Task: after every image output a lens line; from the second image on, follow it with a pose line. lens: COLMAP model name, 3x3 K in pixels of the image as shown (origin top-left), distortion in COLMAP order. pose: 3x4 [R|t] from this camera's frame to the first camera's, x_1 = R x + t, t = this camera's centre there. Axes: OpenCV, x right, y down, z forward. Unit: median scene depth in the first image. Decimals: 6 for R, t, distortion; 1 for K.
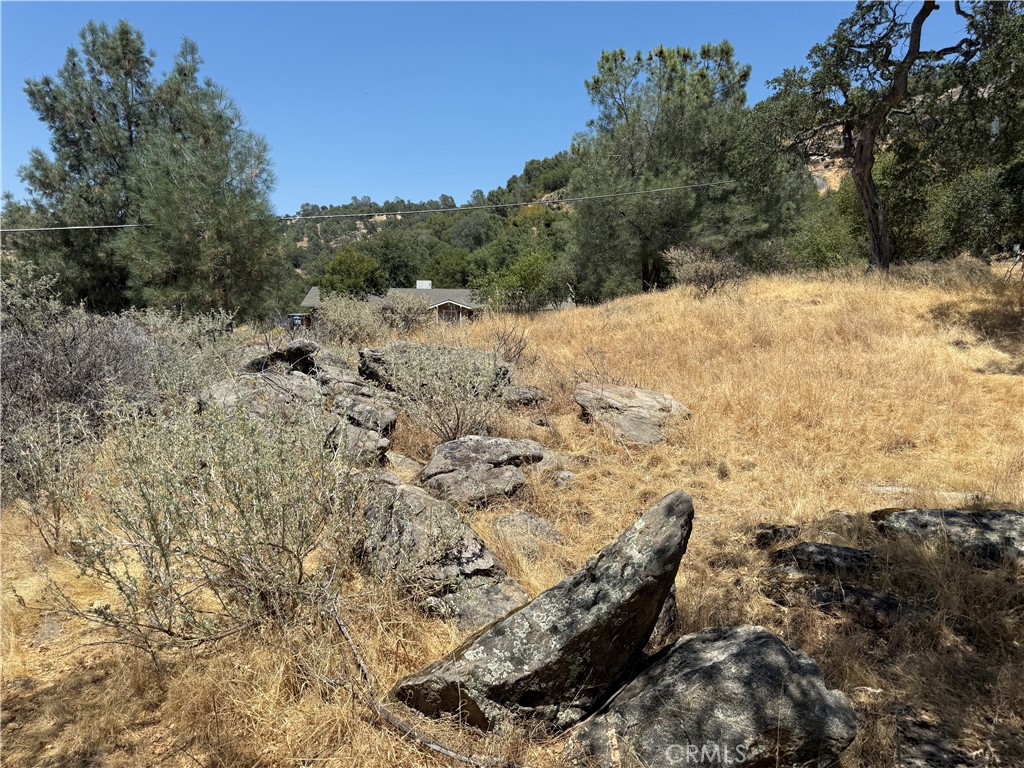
lens RADIAL K [[731.5, 0, 510.3], [0, 731.5, 386.9], [0, 0, 1]] dist [0.046399, -0.048754]
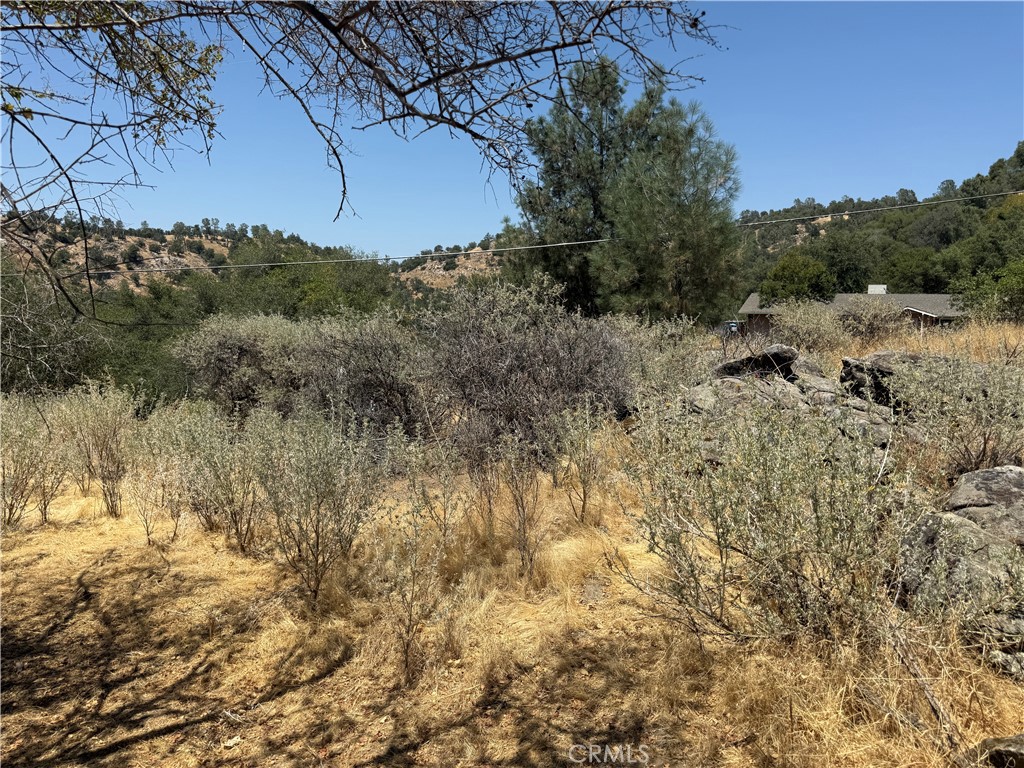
lens RADIAL K [[727.3, 0, 508.0], [0, 727.3, 390.9], [0, 0, 1]] dist [0.078980, -0.108336]
pose [[0.842796, 0.065293, -0.534258, -0.027877], [-0.067591, 0.997596, 0.015293, 0.002110], [0.533972, 0.023222, 0.845183, -0.005112]]
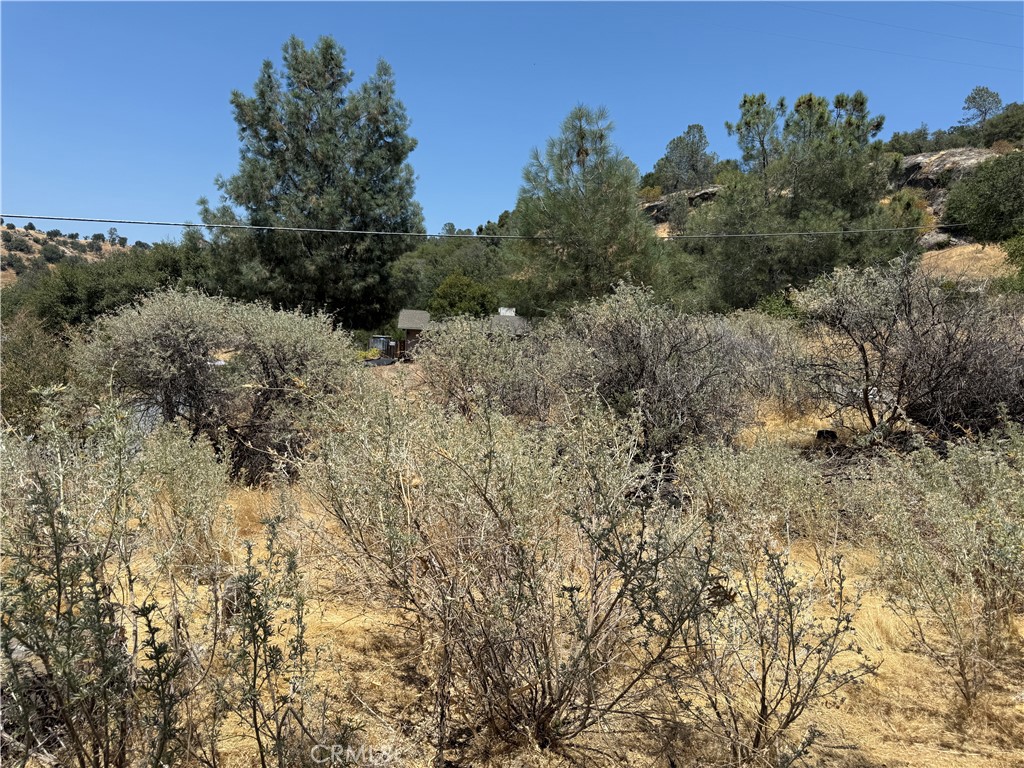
lens RADIAL K [[731.5, 0, 510.3], [0, 731.5, 386.9], [0, 0, 1]] dist [0.046399, -0.048754]
pose [[0.997834, 0.039015, 0.052962, -0.549218], [-0.036554, 0.998241, -0.046666, 0.033304], [-0.054689, 0.044629, 0.997506, 0.001001]]
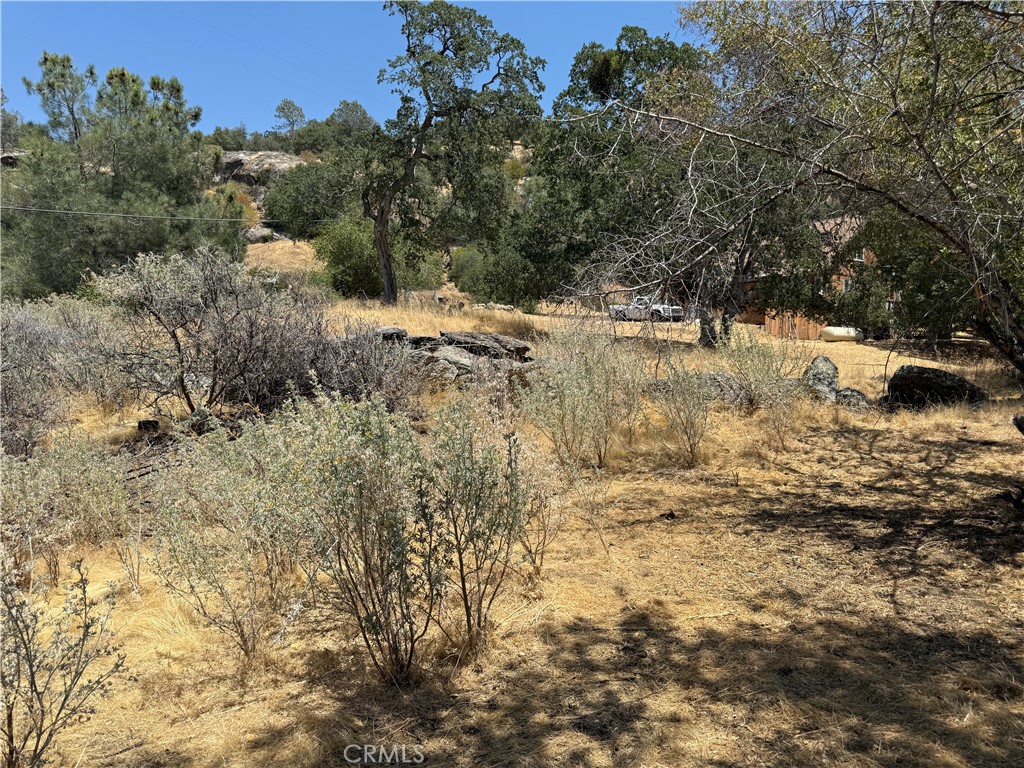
lens RADIAL K [[731.5, 0, 510.3], [0, 731.5, 386.9], [0, 0, 1]] dist [0.046399, -0.048754]
pose [[0.634744, -0.041313, 0.771617, -0.529876], [0.077950, 0.996899, -0.010749, 0.033222], [-0.768780, 0.066970, 0.635997, -0.005663]]
